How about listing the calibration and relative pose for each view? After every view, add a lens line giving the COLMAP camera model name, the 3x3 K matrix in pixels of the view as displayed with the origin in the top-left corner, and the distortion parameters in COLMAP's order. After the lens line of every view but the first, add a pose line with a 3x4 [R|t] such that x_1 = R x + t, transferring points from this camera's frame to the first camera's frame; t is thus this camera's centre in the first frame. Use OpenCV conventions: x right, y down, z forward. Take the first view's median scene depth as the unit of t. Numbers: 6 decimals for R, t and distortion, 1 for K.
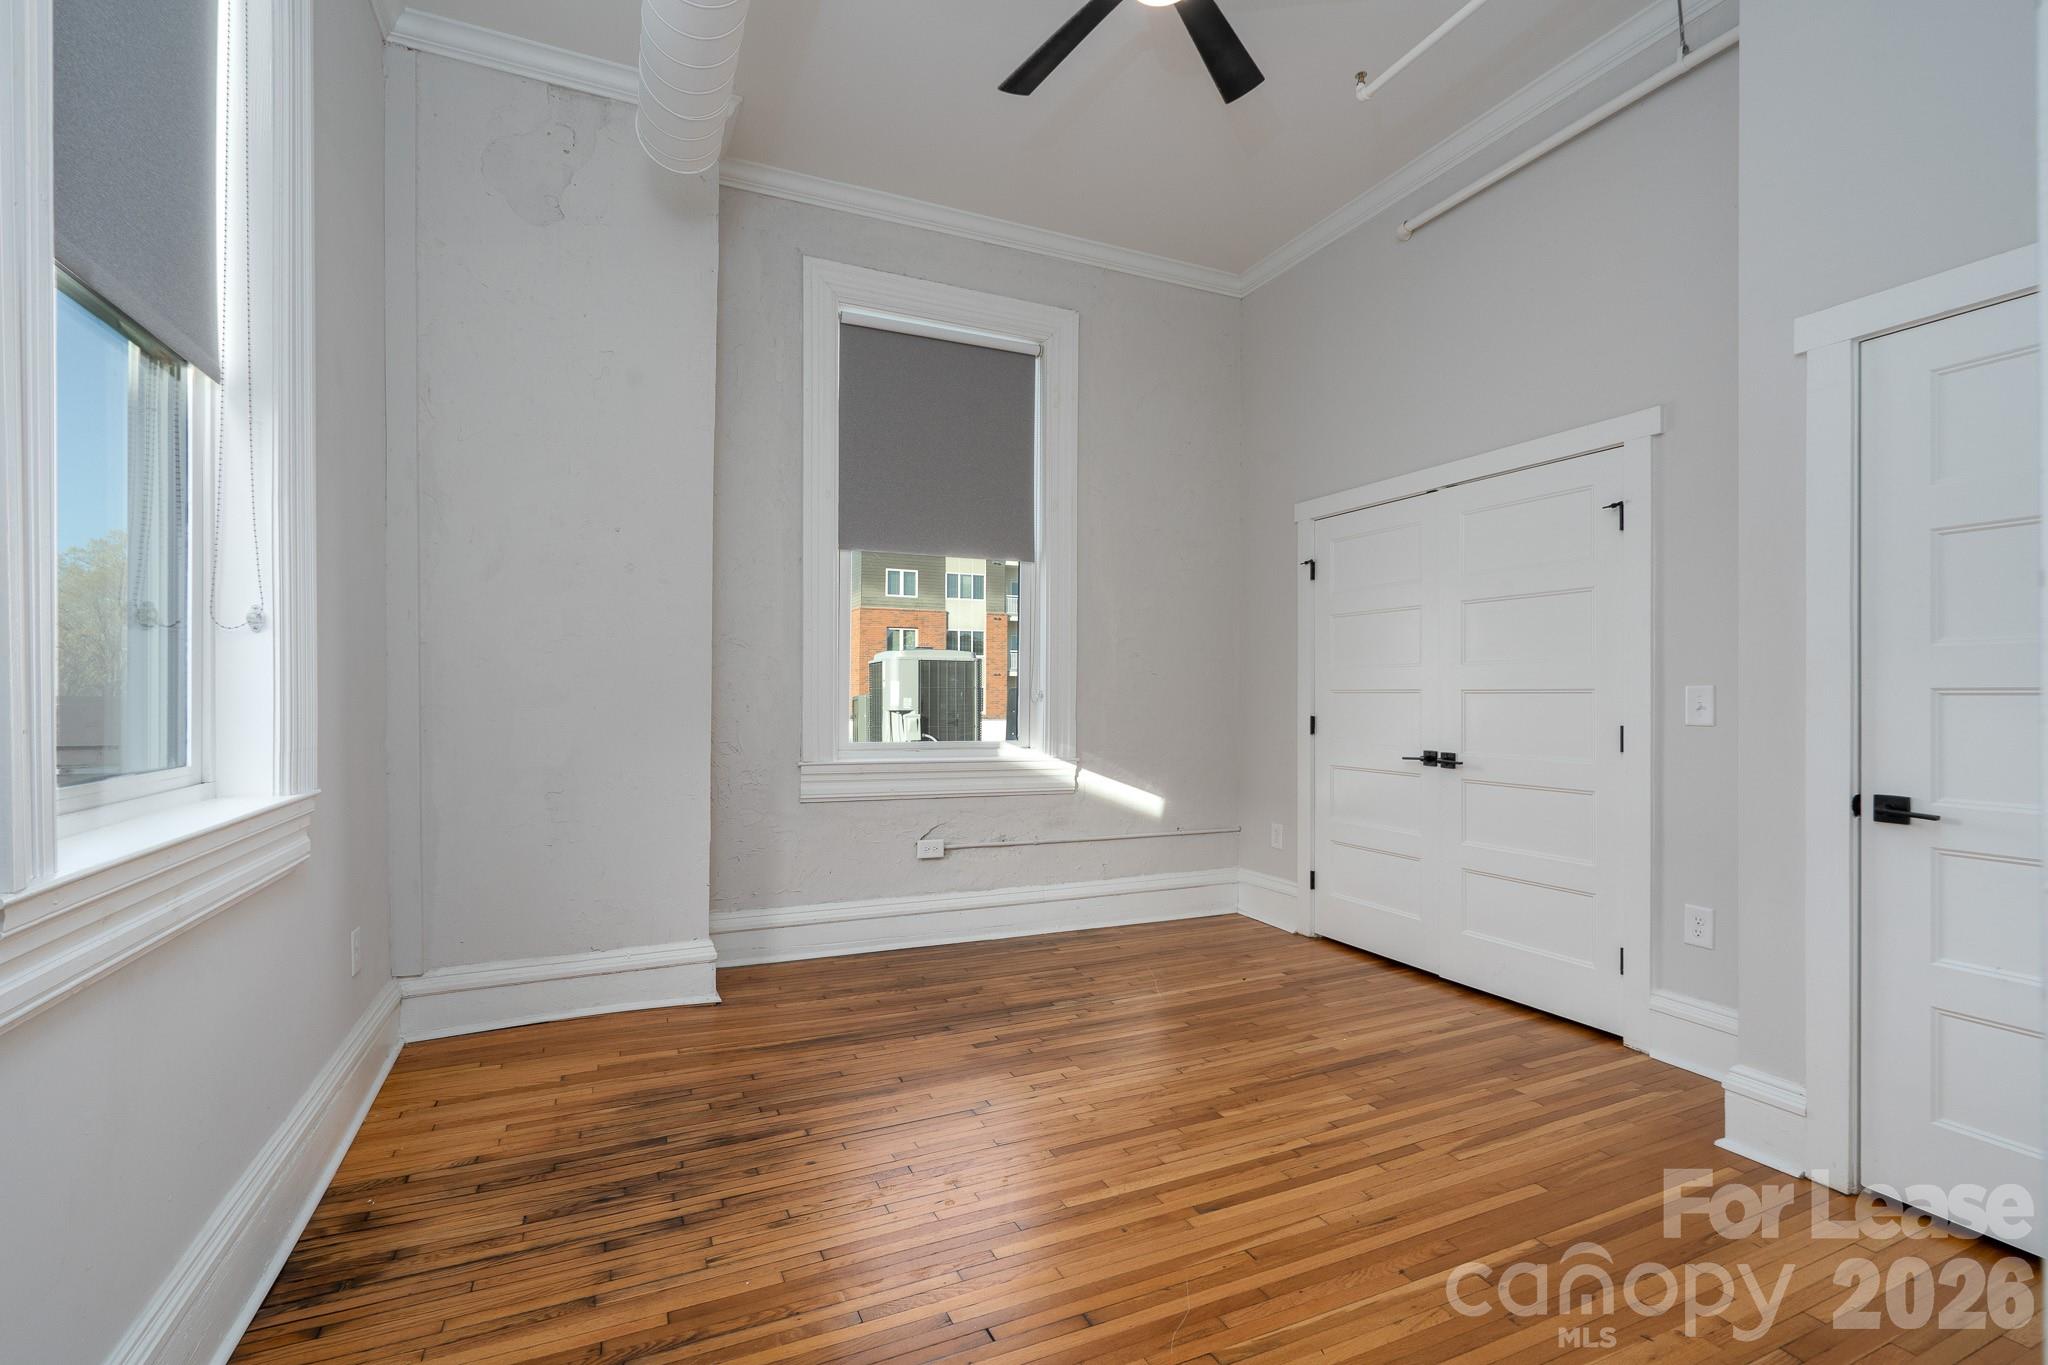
lens RADIAL K [[932.0, 0, 1030.6], [0, 932.0, 690.8], [0, 0, 1]] dist [0.003856, 0.001172]
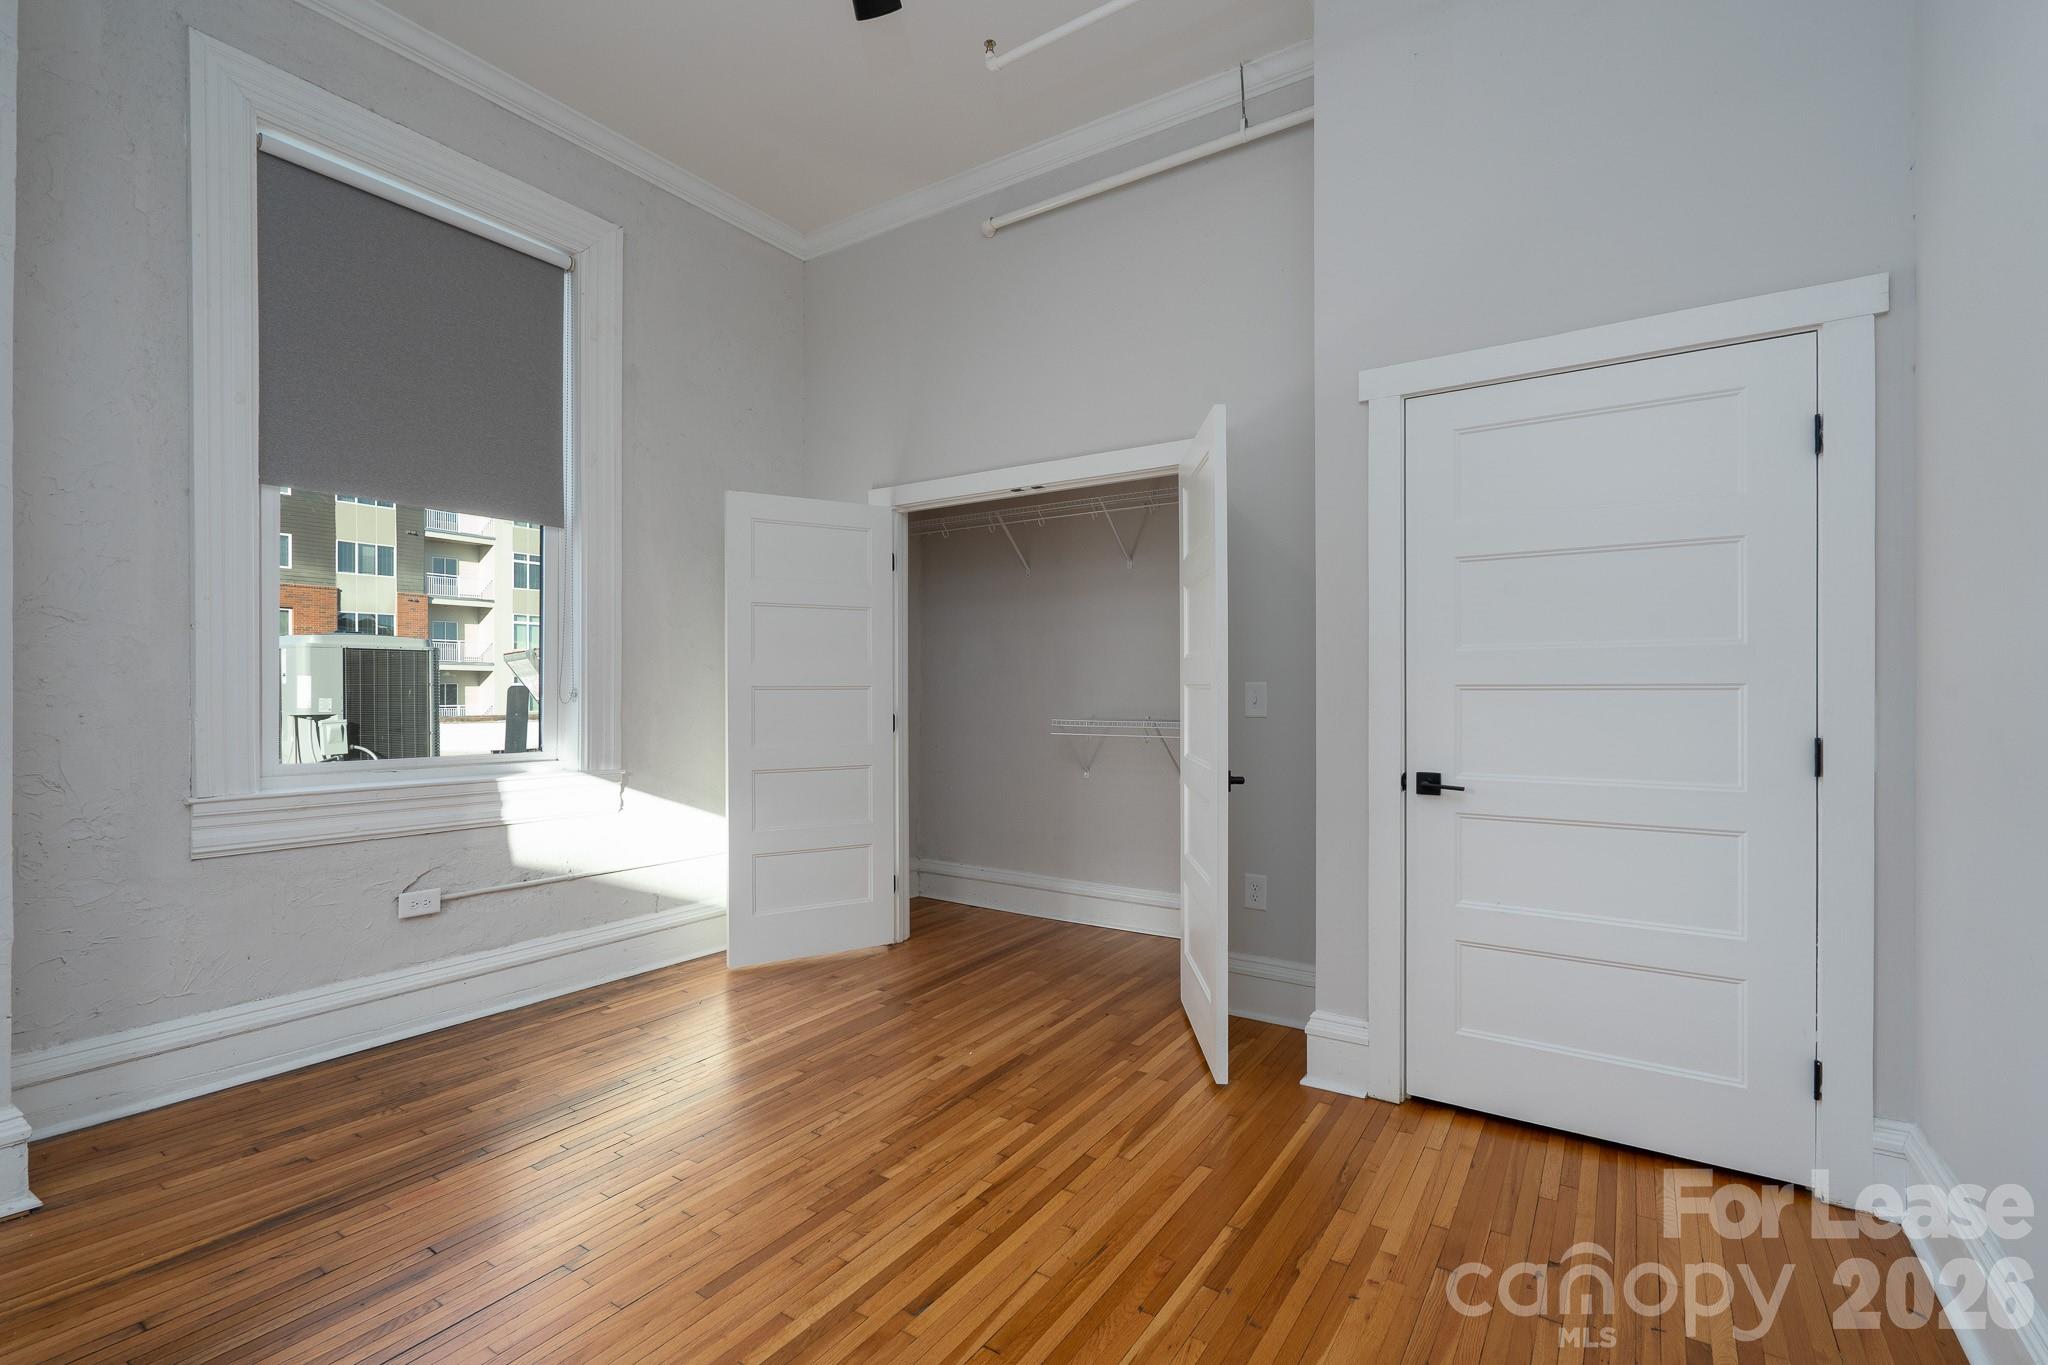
lens RADIAL K [[932.0, 0, 1028.0], [0, 932.0, 688.7], [0, 0, 1]] dist [0.003856, 0.001172]
pose [[0.851494, -0.004042, 0.524349, -0.113478], [0.002709, 0.999991, 0.003310, -0.002025], [-0.524358, -0.001398, 0.851497, 0.159794]]
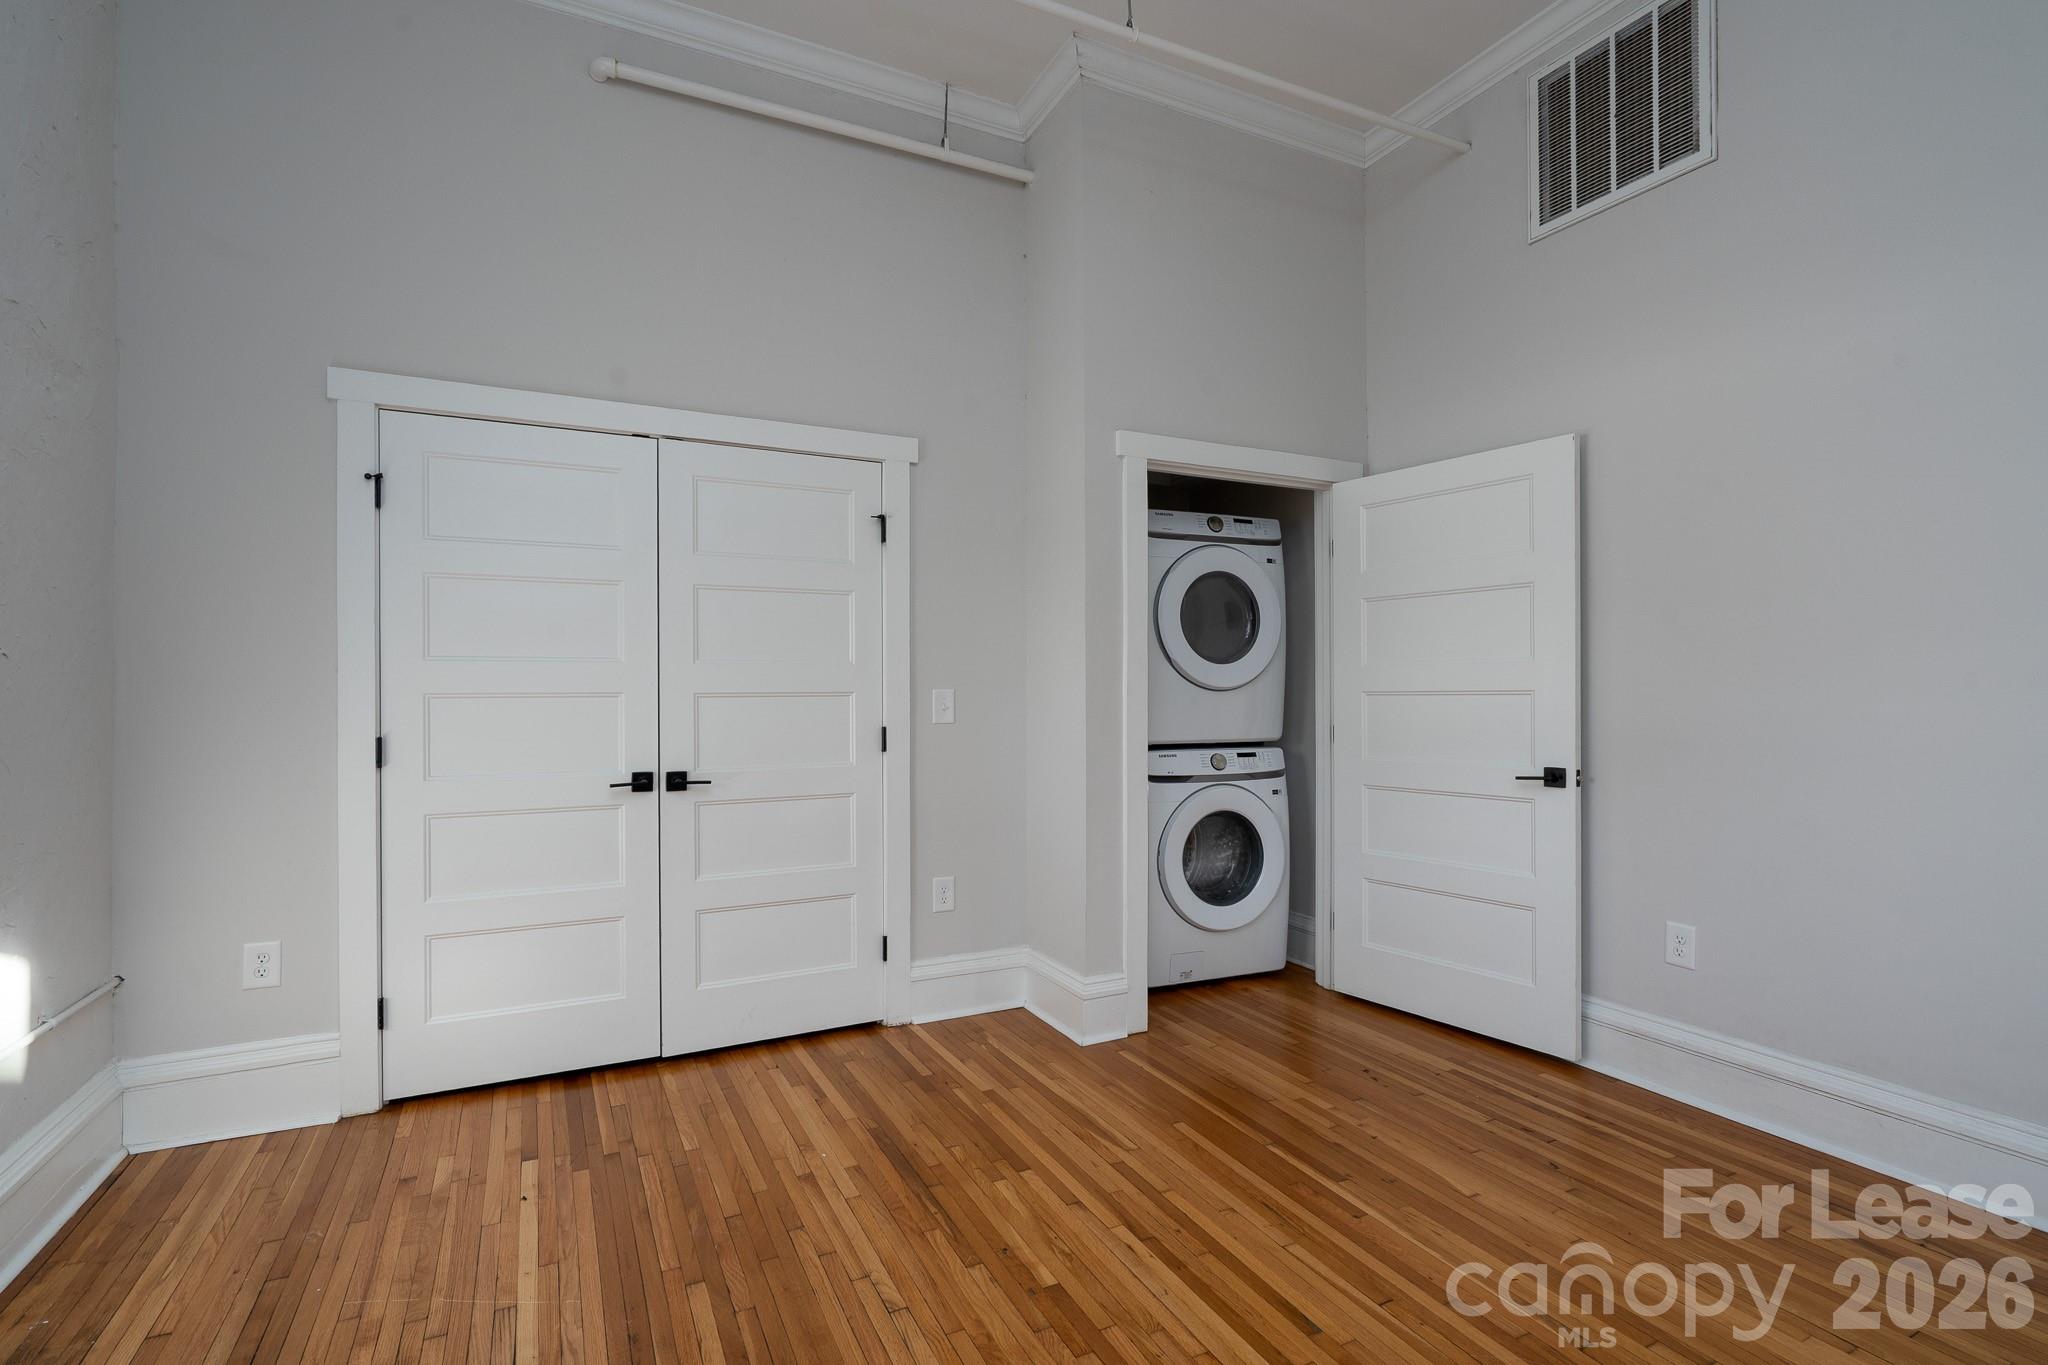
lens RADIAL K [[932.0, 0, 1026.3], [0, 932.0, 689.9], [0, 0, 1]] dist [0.003856, 0.001172]
pose [[-0.021417, 0.002208, 0.999768, -0.429798], [0.000249, 0.999998, -0.002204, -0.002112], [-0.999771, 0.000201, -0.021418, 0.862122]]
